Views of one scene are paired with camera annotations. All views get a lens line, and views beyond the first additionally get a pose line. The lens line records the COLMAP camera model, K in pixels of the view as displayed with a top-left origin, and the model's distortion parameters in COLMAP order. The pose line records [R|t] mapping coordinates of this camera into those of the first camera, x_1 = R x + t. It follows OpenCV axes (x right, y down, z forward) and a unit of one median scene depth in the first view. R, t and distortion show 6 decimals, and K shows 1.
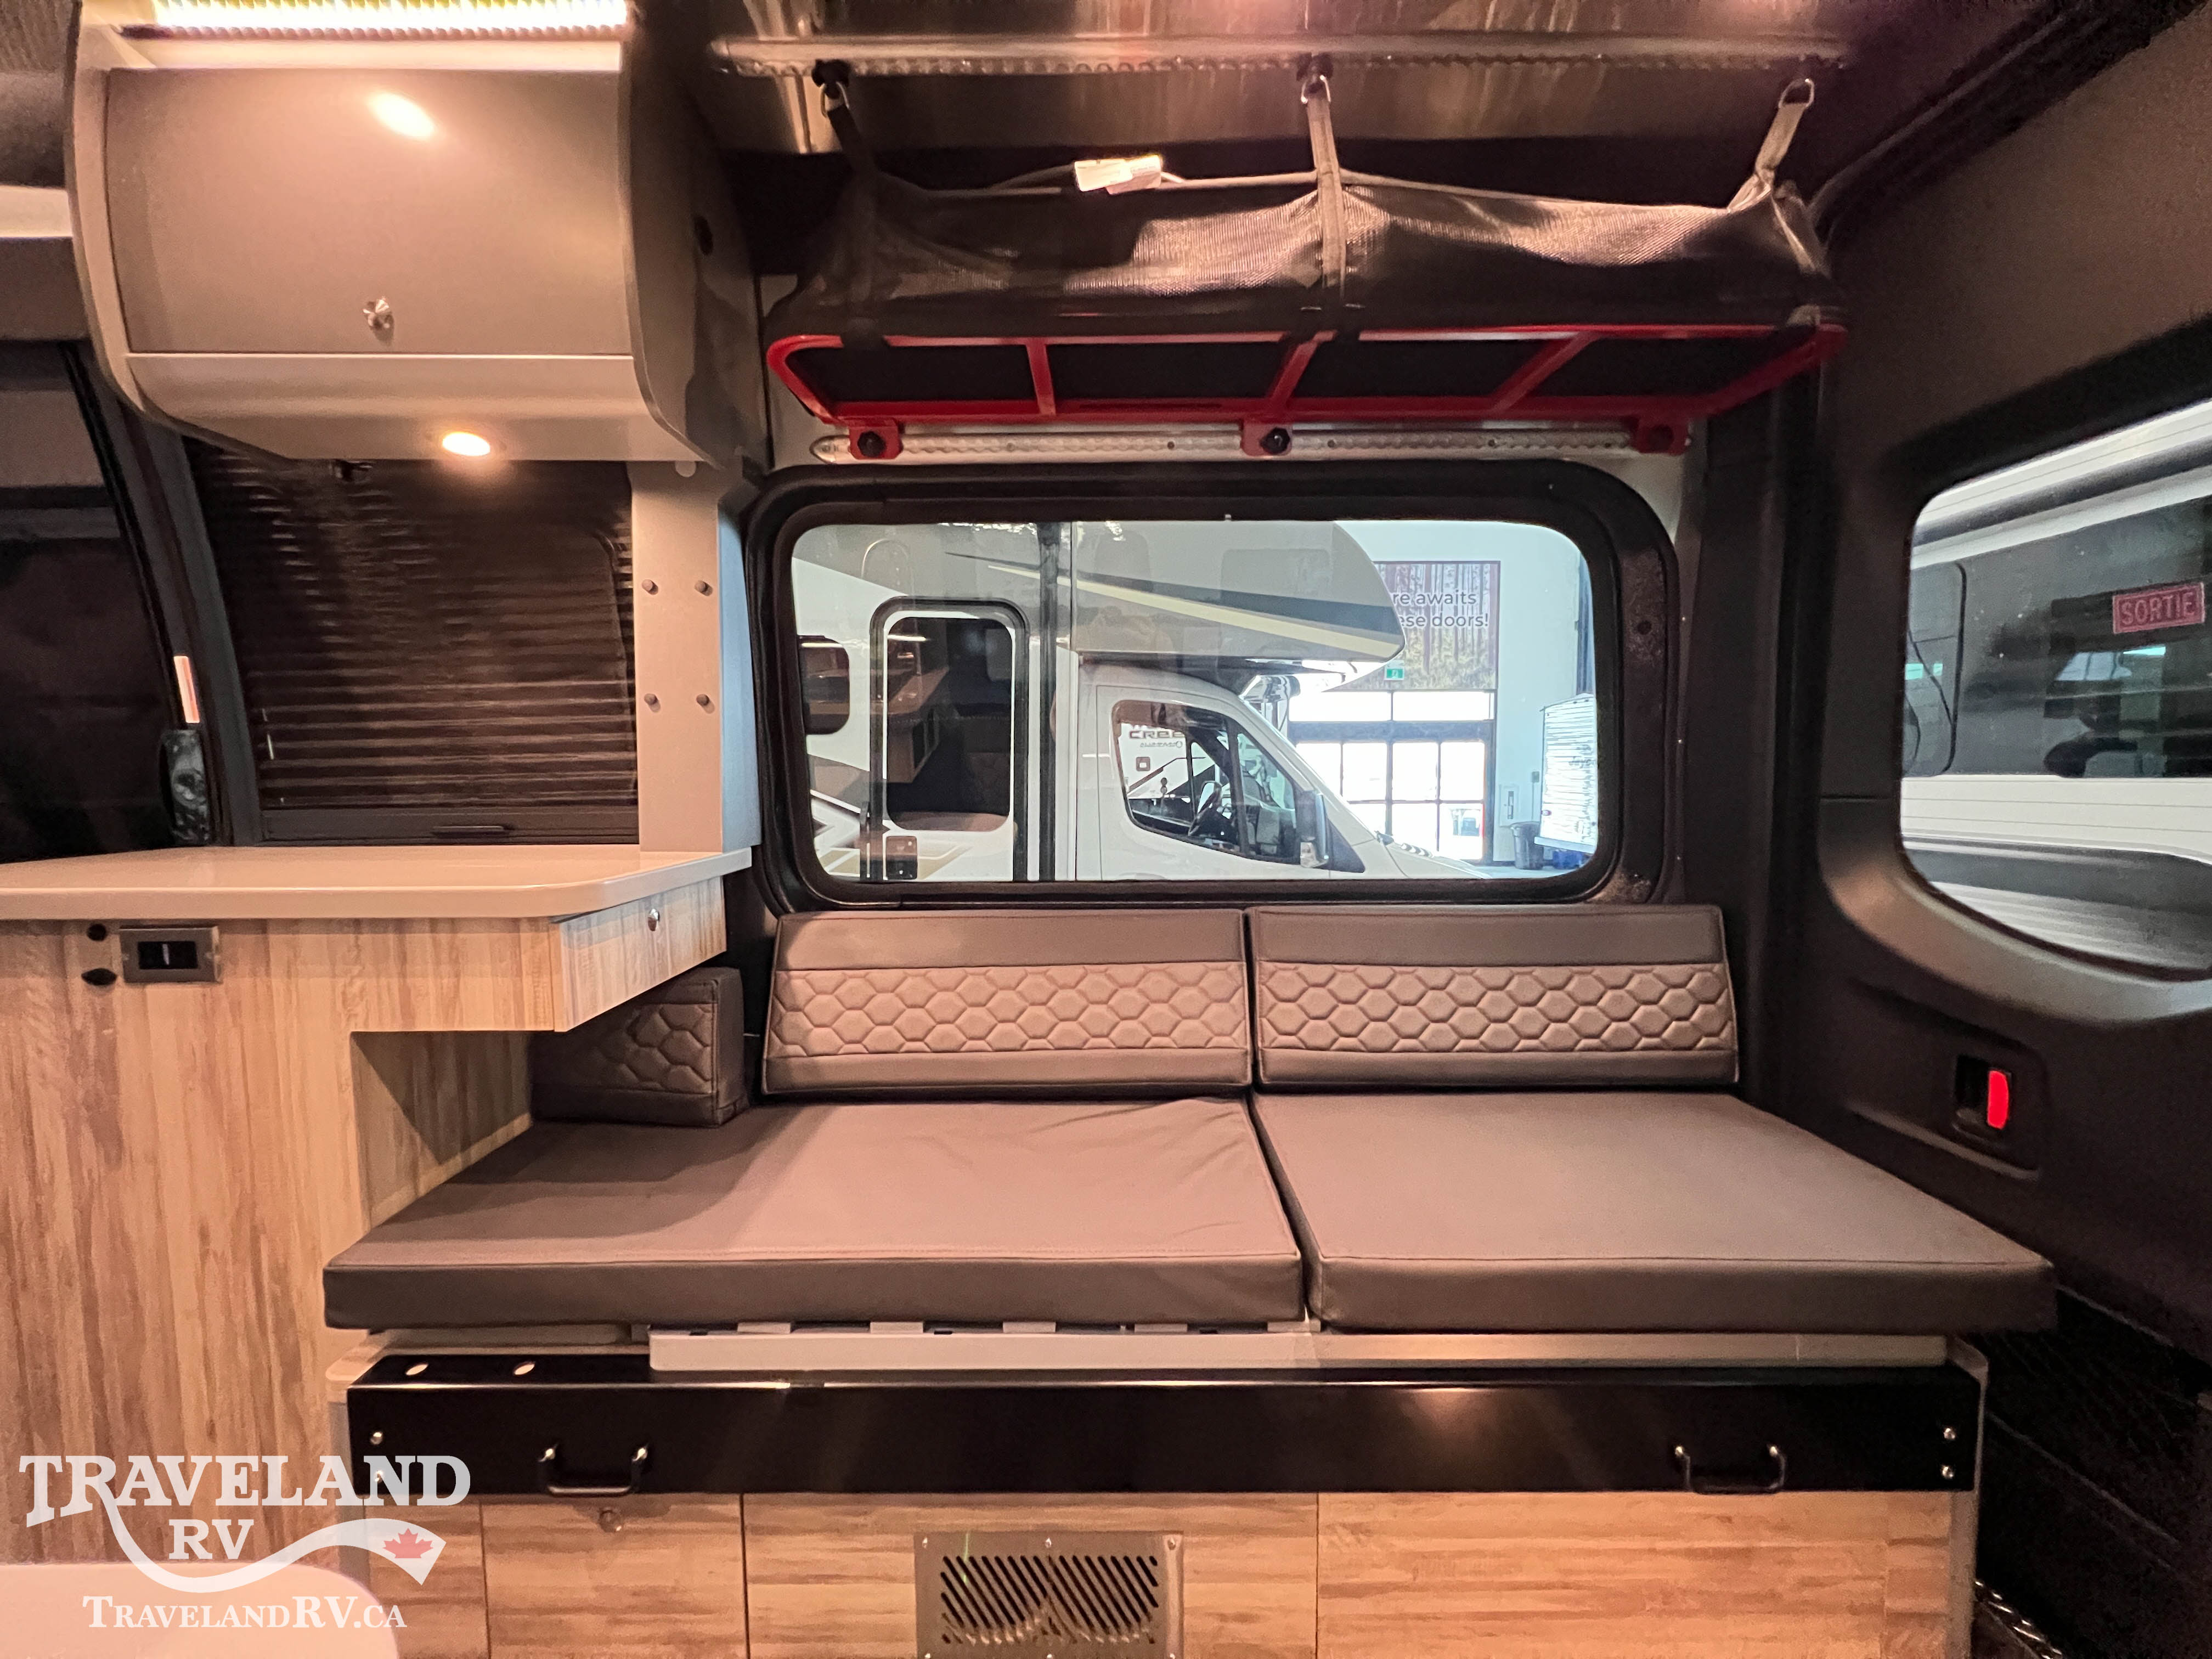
lens RADIAL K [[881.0, 0, 1105.5], [0, 881.0, 829.4], [0, 0, 1]] dist [-0.000884, -0.000189]
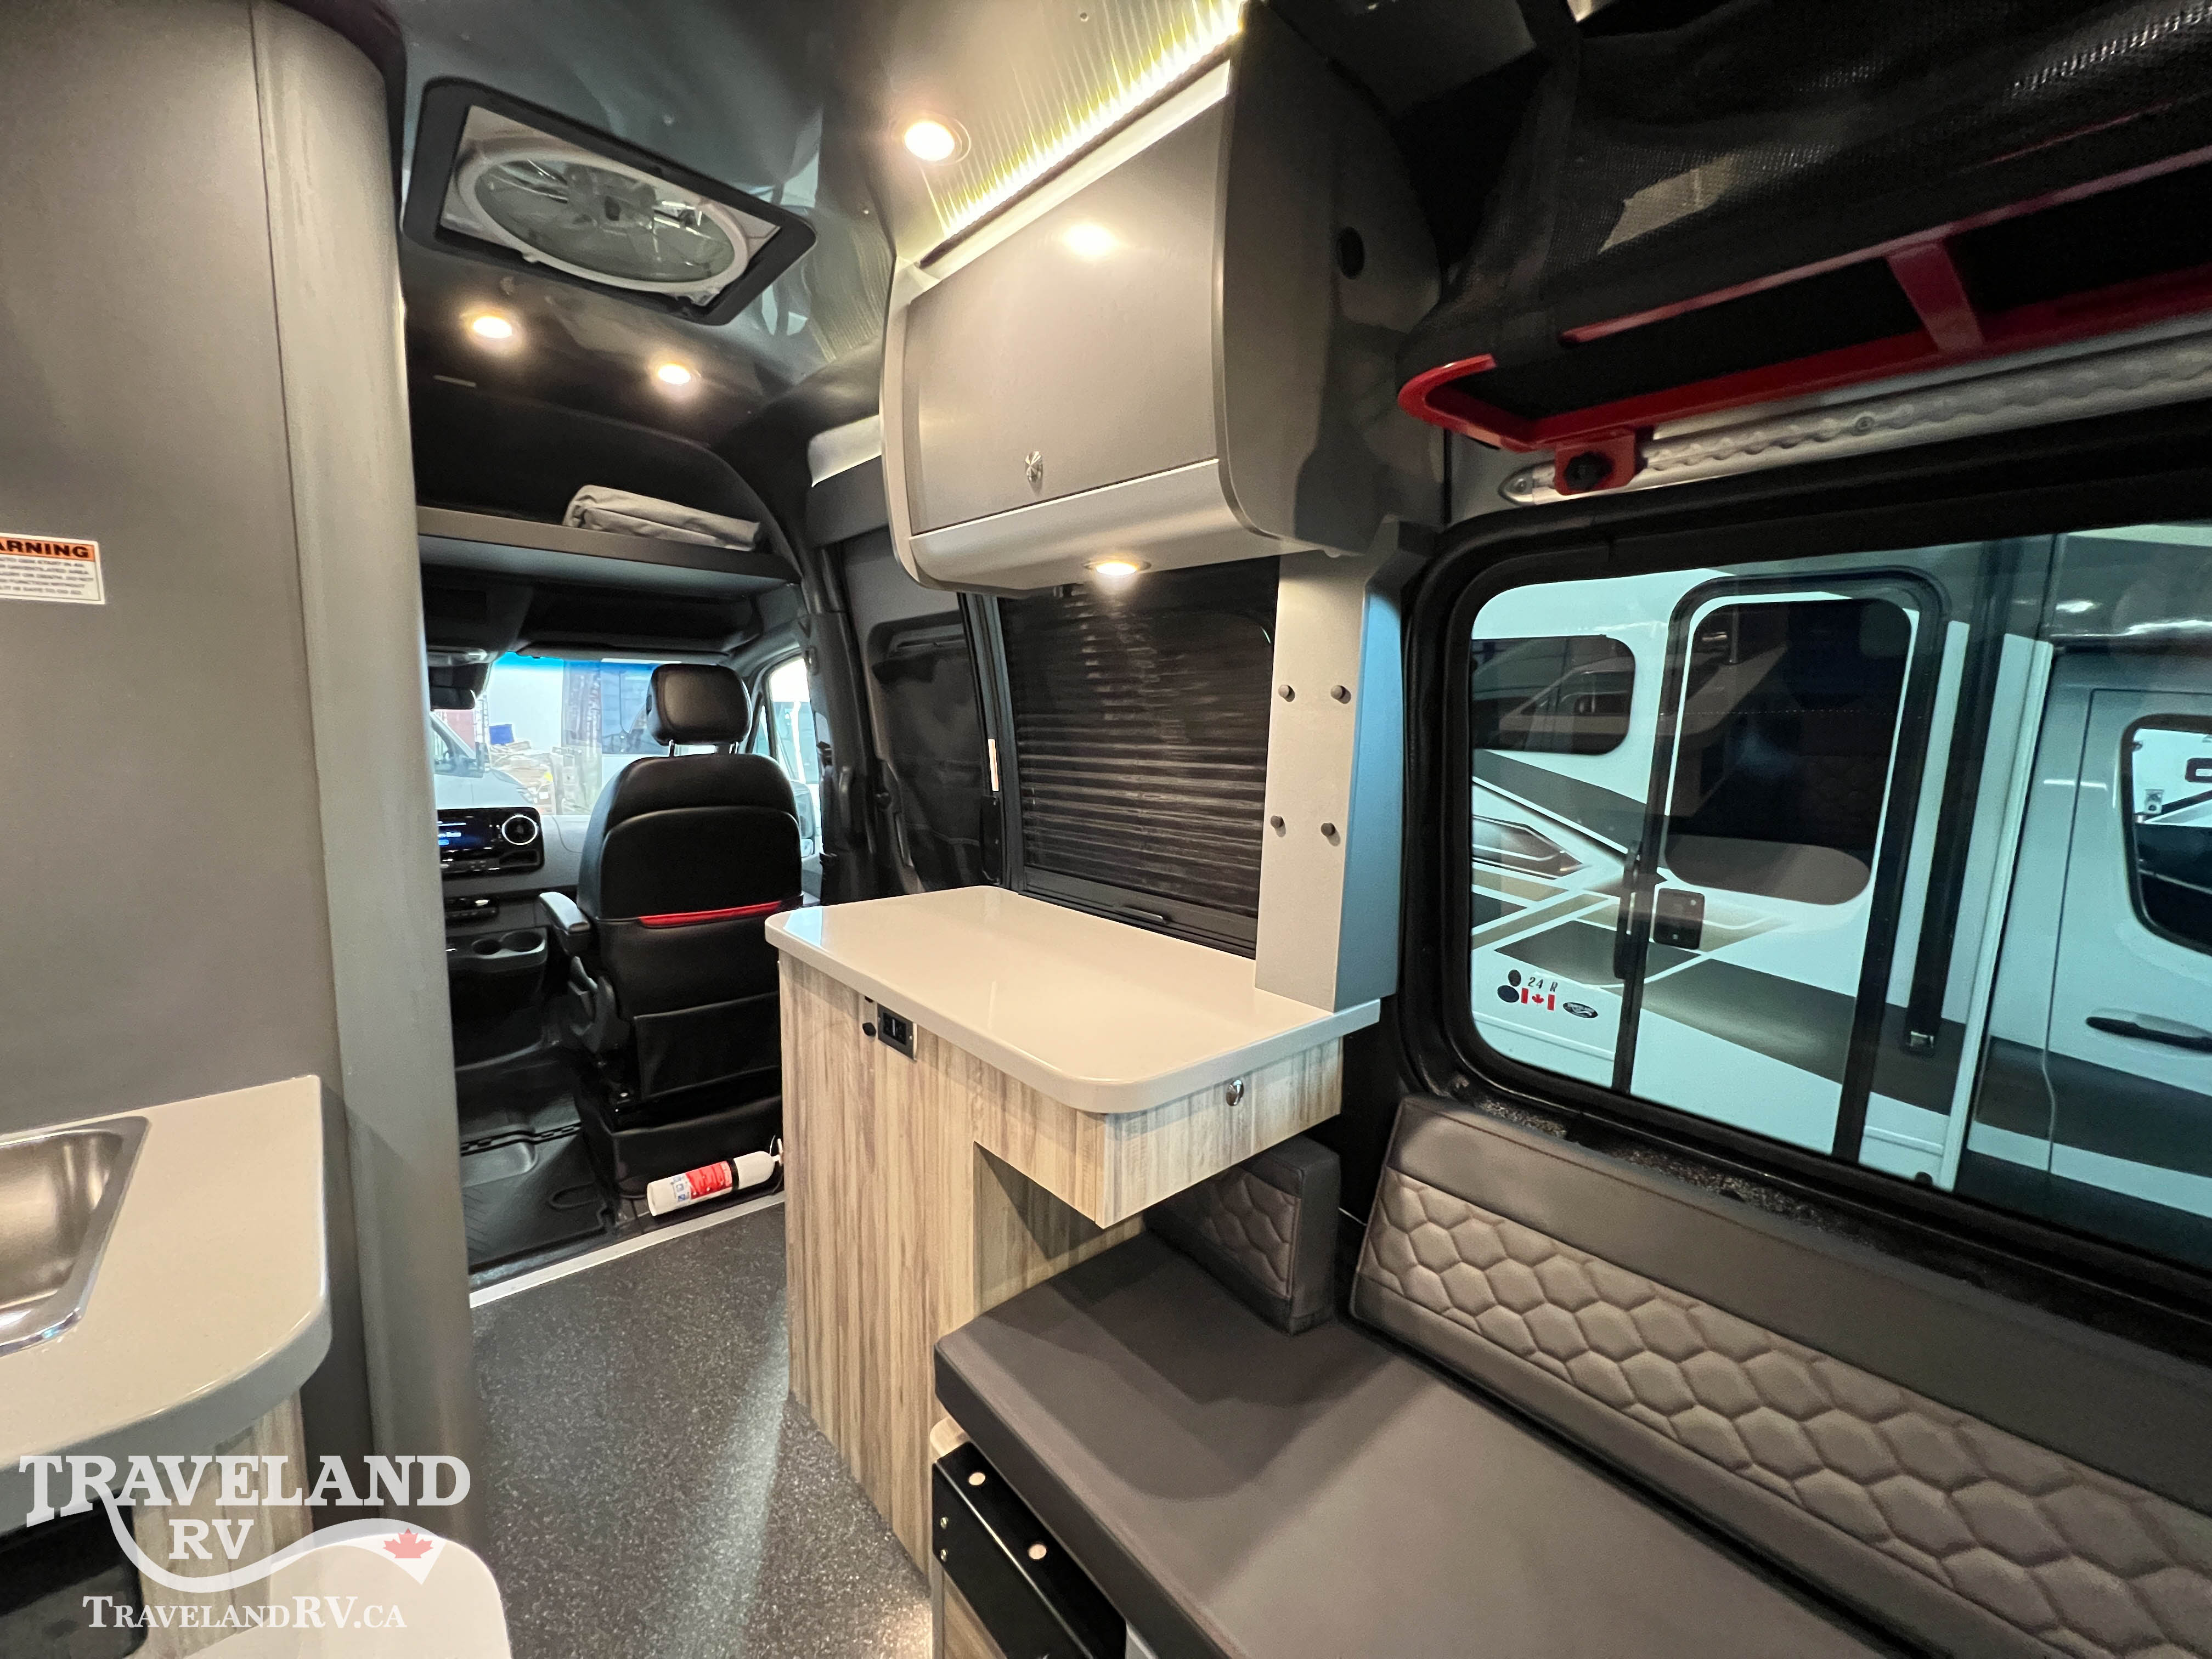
lens RADIAL K [[891.9, 0, 1098.9], [0, 891.9, 829.5], [0, 0, 1]] dist [-0.001356, -0.000162]
pose [[0.658578, 0.112273, -0.744090, 0.022499], [-0.080442, 0.993645, 0.078731, -0.215018], [0.748200, 0.008005, 0.663425, 0.318680]]
